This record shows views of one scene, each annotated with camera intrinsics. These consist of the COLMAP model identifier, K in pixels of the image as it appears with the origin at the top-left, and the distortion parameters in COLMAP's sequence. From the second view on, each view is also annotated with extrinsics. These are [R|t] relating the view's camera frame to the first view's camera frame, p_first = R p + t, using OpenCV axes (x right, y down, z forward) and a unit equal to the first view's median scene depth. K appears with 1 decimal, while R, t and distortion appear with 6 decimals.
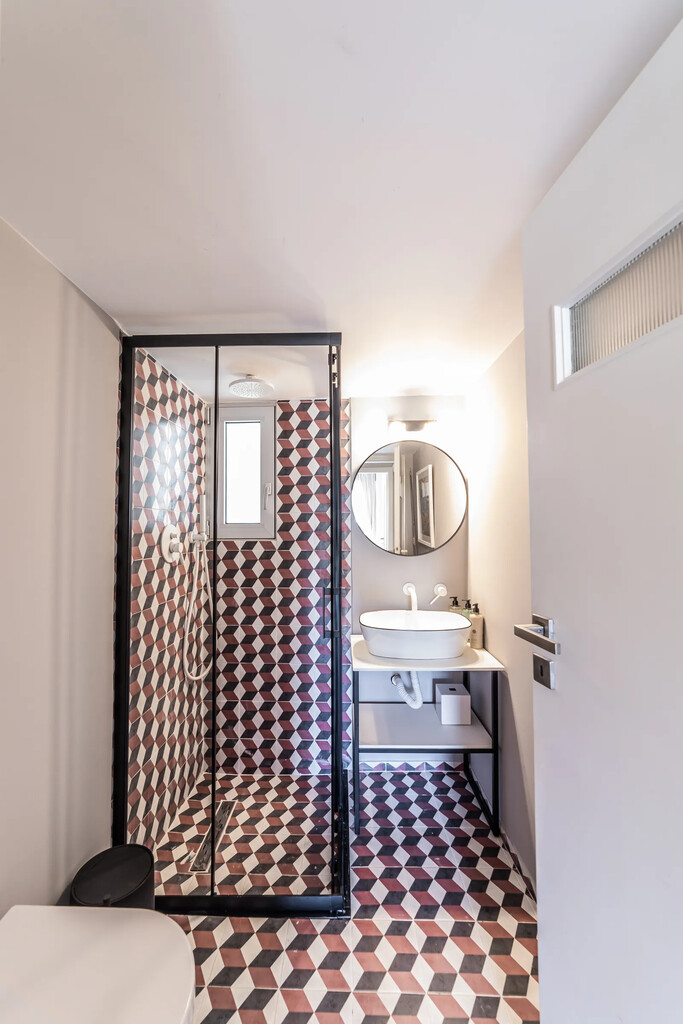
lens RADIAL K [[409.4, 0, 341.5], [0, 409.4, 512.0], [0, 0, 1]] dist [-0.024101, 0.009267]
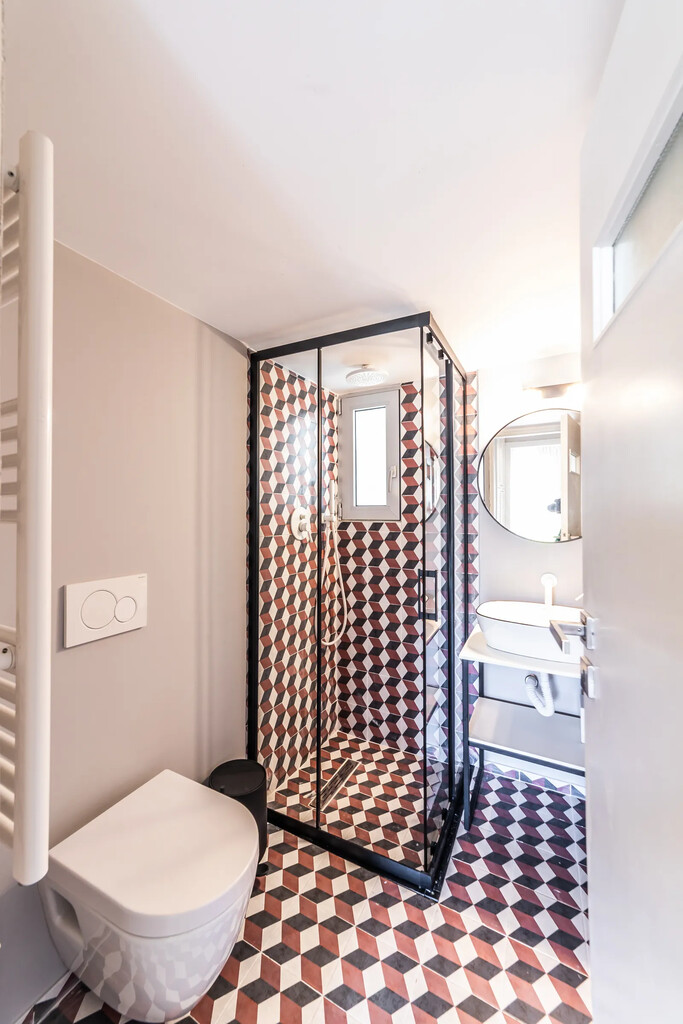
lens RADIAL K [[426.9, 0, 322.5], [0, 426.9, 503.8], [0, 0, 1]] dist [-0.011539, 0.010920]
pose [[0.874094, -0.004613, -0.485734, 0.217355], [0.016937, 0.999636, 0.020984, -0.002368], [0.485461, -0.026569, 0.873855, -0.024519]]
